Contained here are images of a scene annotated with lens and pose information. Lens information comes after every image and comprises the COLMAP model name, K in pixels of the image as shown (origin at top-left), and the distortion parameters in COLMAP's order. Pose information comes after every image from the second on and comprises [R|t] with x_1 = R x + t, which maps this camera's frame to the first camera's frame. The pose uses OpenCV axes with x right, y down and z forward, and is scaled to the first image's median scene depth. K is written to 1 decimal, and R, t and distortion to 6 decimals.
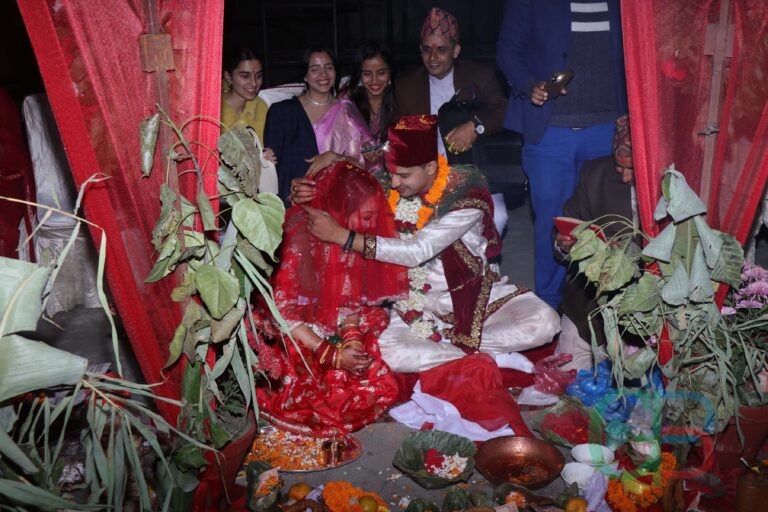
lens RADIAL K [[833.3, 0, 382.3], [0, 833.3, 259.3], [0, 0, 1]] dist [0.016361, 0.000000]
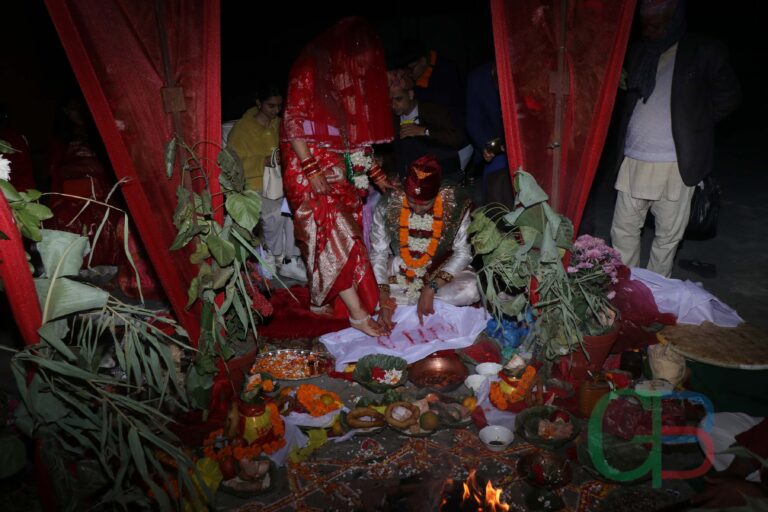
lens RADIAL K [[641.4, 0, 385.1], [0, 641.4, 261.6], [0, 0, 1]] dist [-0.010919, 0.007482]
pose [[0.998425, -0.002679, -0.056042, 0.157697], [0.004444, 0.999497, 0.031395, 0.012140], [0.055929, -0.031595, 0.997935, -0.137476]]
